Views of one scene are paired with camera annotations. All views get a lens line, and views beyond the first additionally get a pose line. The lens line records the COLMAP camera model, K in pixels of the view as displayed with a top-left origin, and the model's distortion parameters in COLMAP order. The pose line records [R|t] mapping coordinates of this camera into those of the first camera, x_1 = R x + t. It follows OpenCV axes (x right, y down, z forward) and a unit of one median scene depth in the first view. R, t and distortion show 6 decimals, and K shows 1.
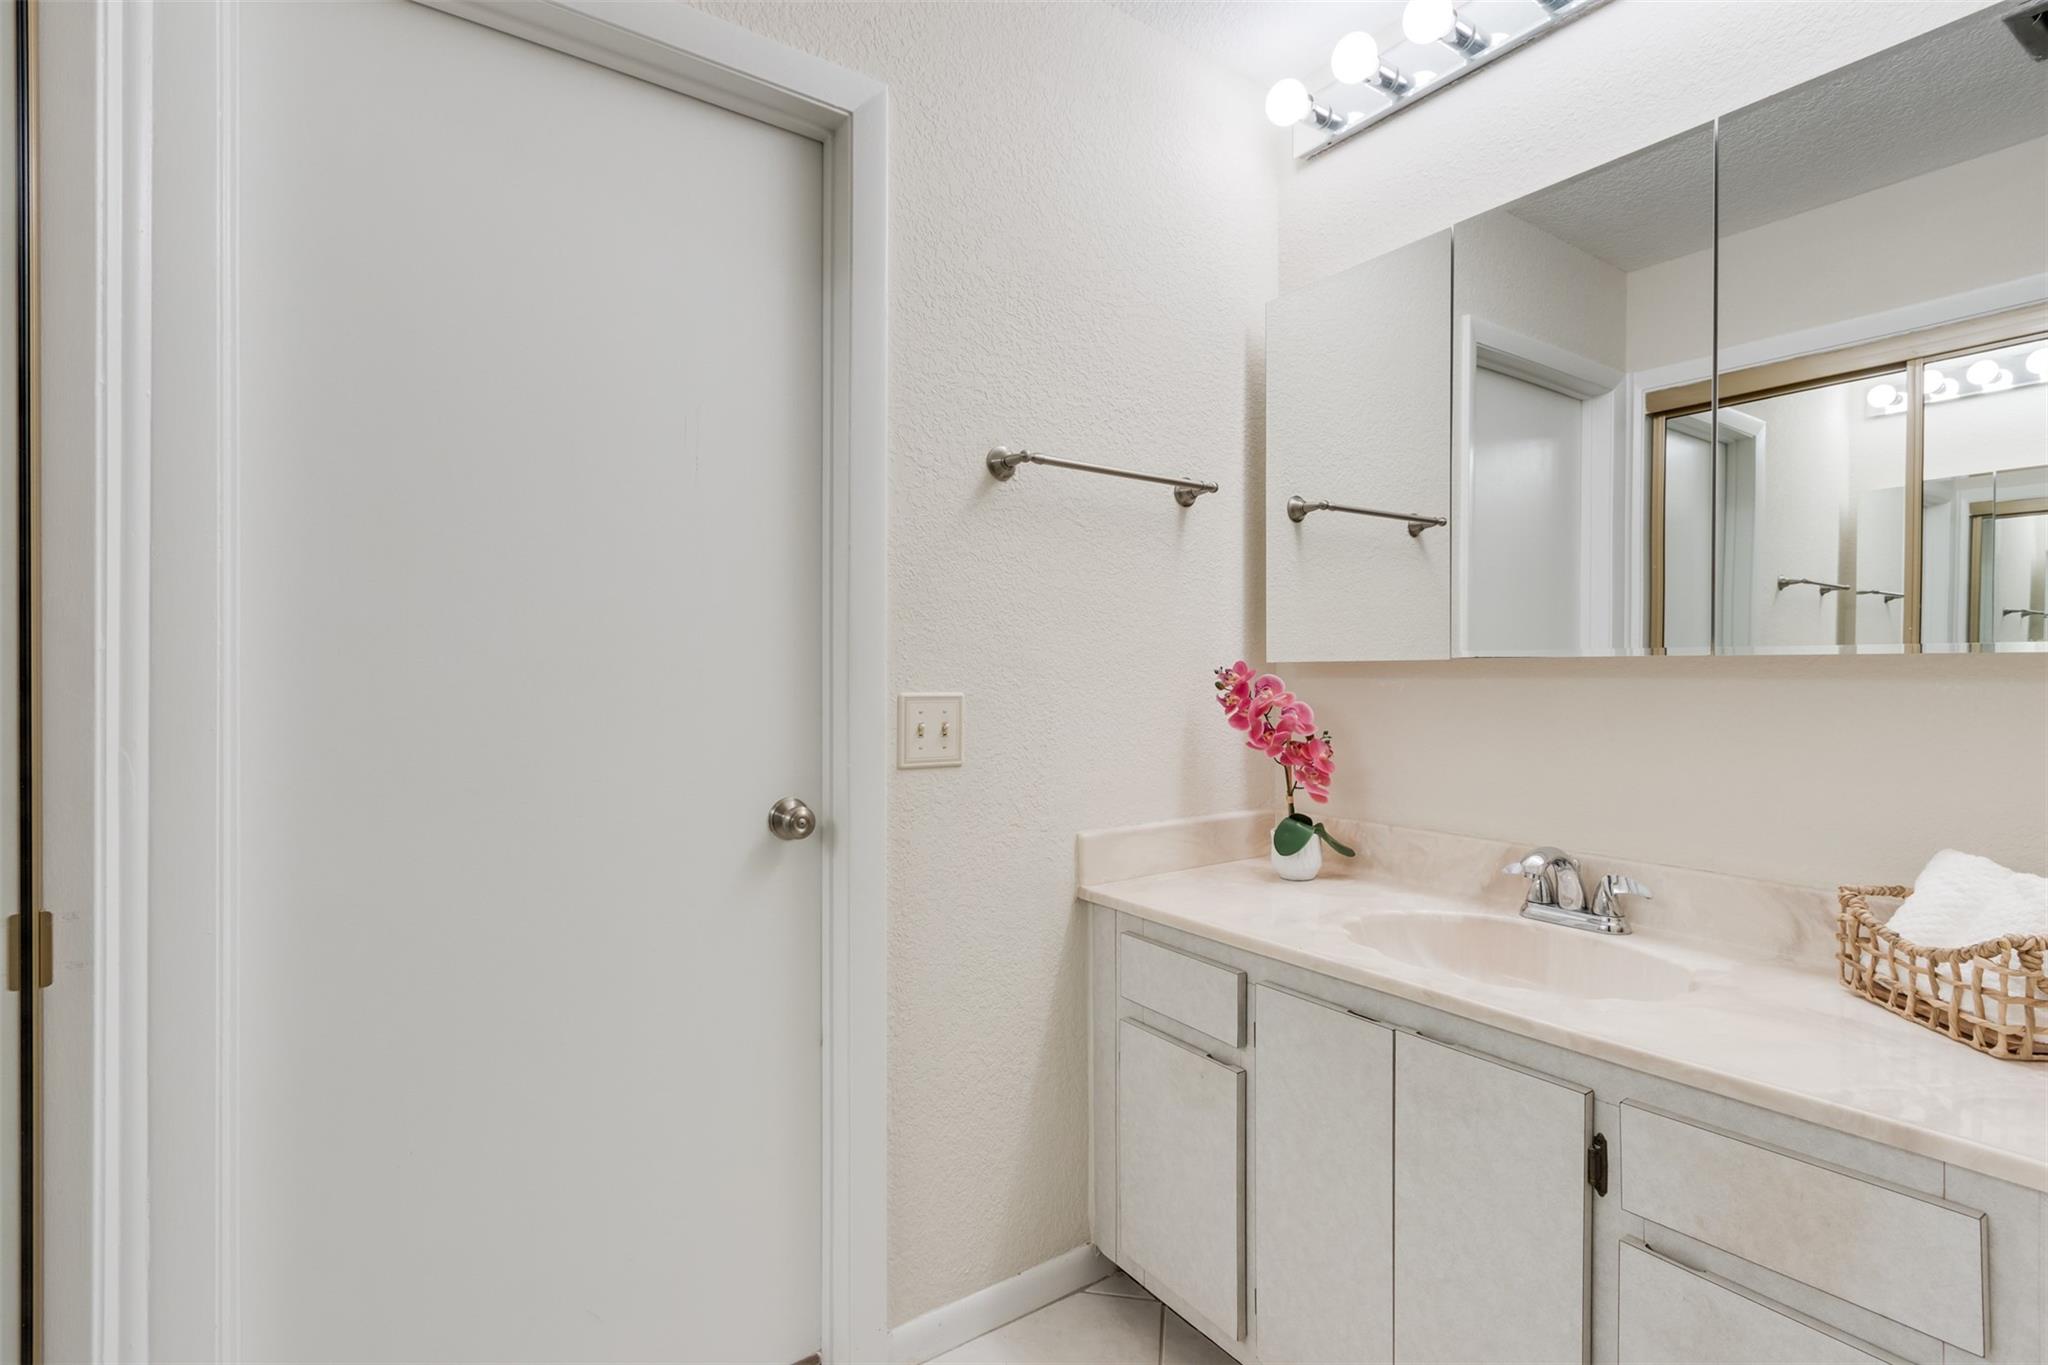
lens RADIAL K [[946.7, 0, 1029.5], [0, 946.7, 677.2], [0, 0, 1]] dist [0.004538, -0.000450]
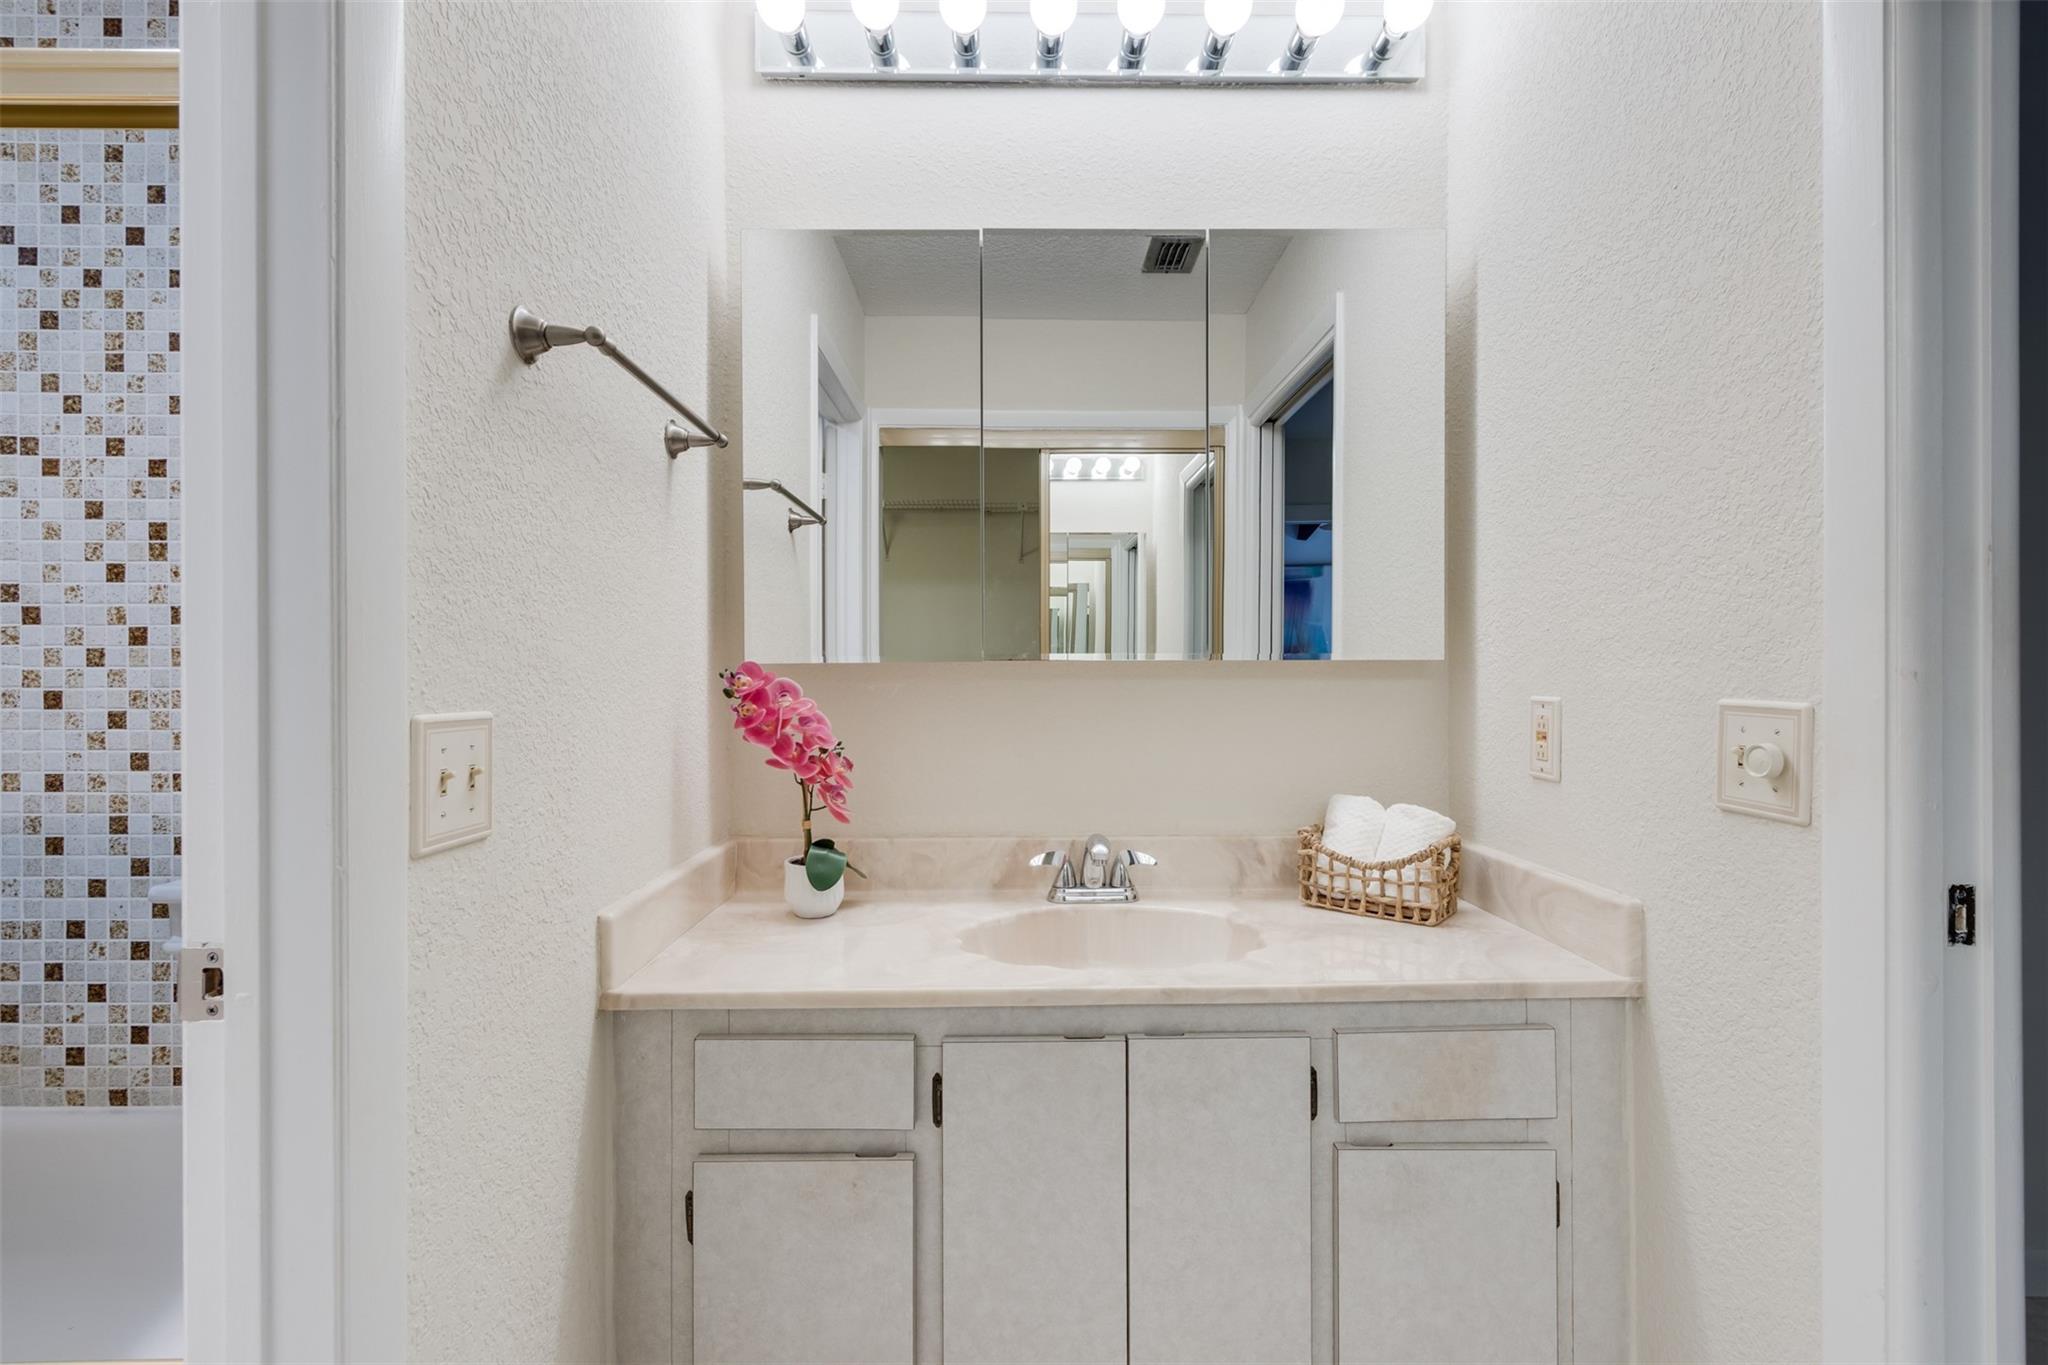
lens RADIAL K [[956.1, 0, 1023.0], [0, 956.1, 679.2], [0, 0, 1]] dist [0.004367, 0.000220]
pose [[0.571476, -0.005933, 0.820597, -0.382808], [0.008280, 0.999965, 0.001464, -0.001621], [-0.820577, 0.005958, 0.571505, 0.412967]]
